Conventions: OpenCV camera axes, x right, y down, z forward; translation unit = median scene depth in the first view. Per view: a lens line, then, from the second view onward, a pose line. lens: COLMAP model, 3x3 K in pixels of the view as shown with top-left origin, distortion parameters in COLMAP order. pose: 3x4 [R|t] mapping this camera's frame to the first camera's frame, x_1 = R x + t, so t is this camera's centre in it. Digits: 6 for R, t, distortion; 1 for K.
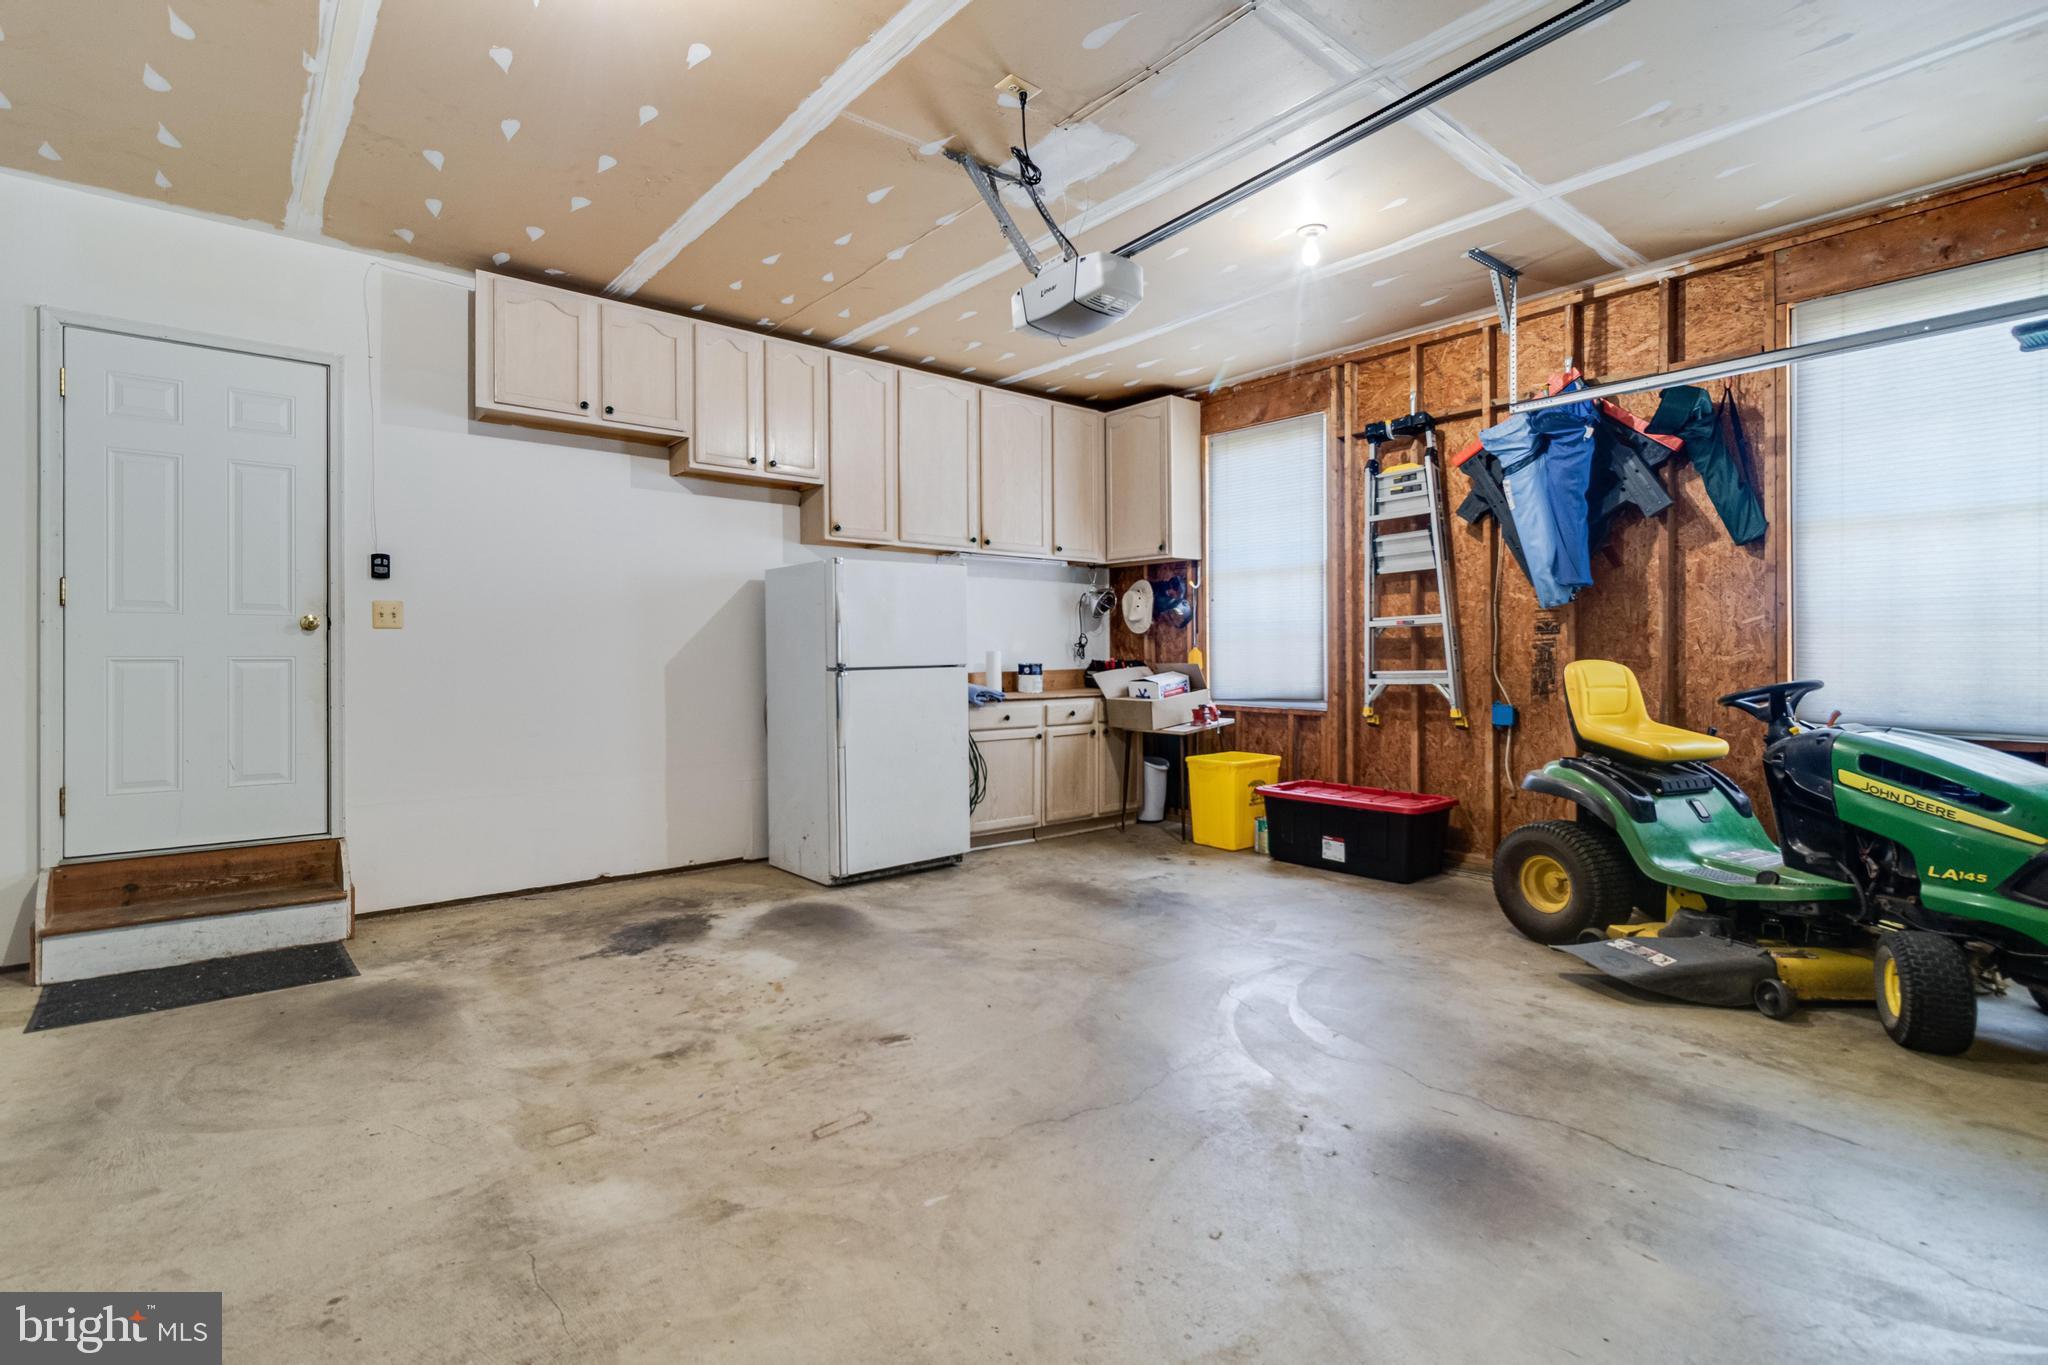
lens RADIAL K [[948.2, 0, 1025.6], [0, 948.2, 666.2], [0, 0, 1]] dist [0.001337, 0.000984]
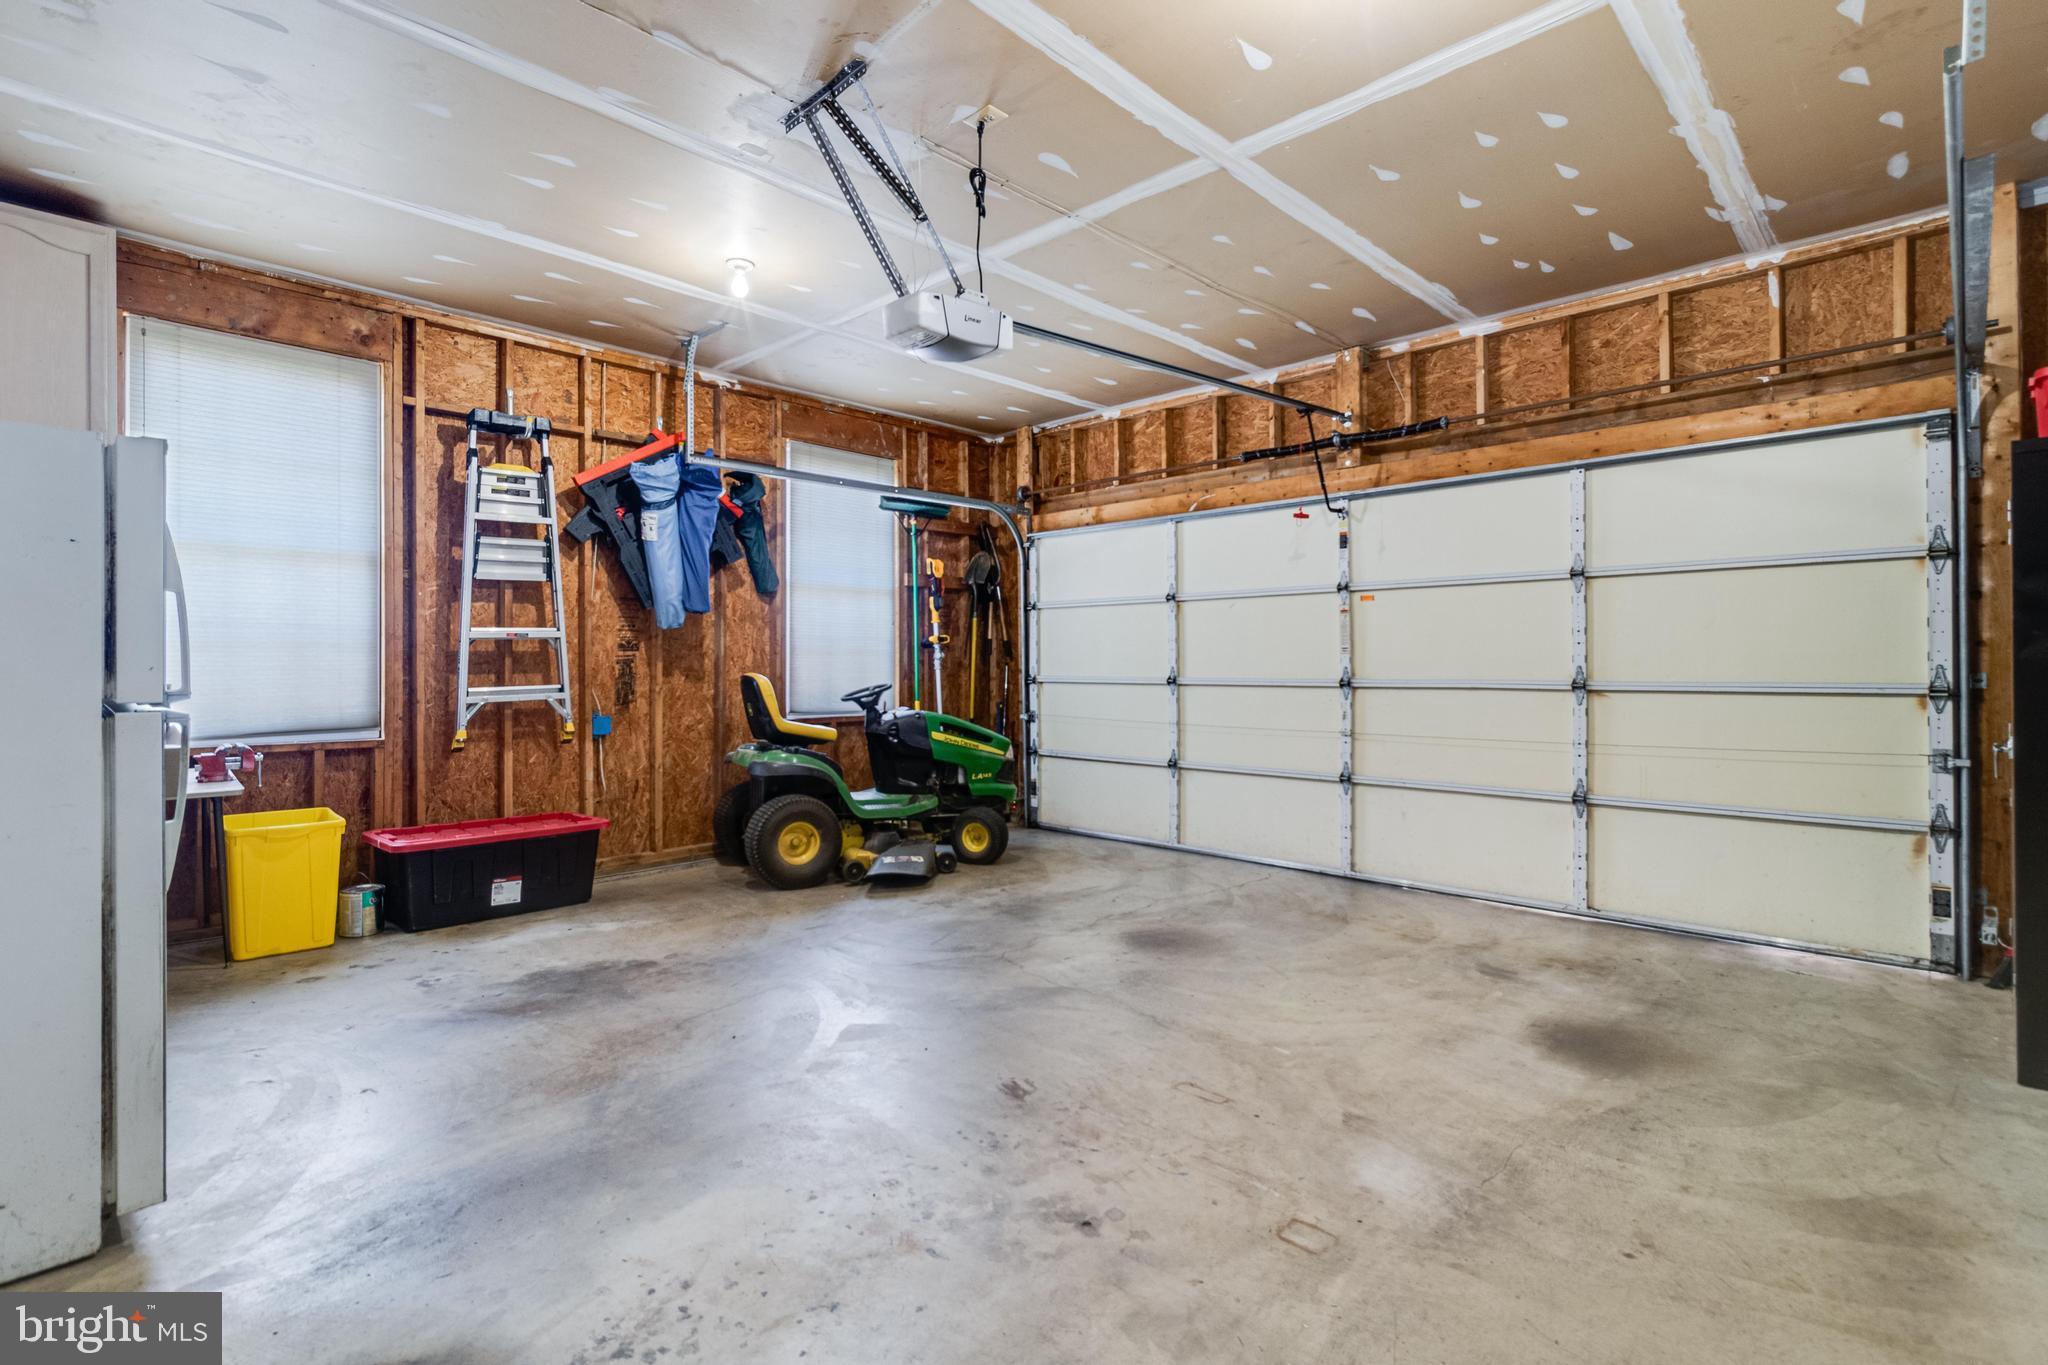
lens RADIAL K [[948.2, 0, 1026.4], [0, 948.2, 669.6], [0, 0, 1]] dist [0.001337, 0.000984]
pose [[-0.086861, -0.000731, 0.996220, -1.000776], [0.013724, 0.999904, 0.001930, -0.011527], [-0.996126, 0.013840, -0.086842, 1.012460]]
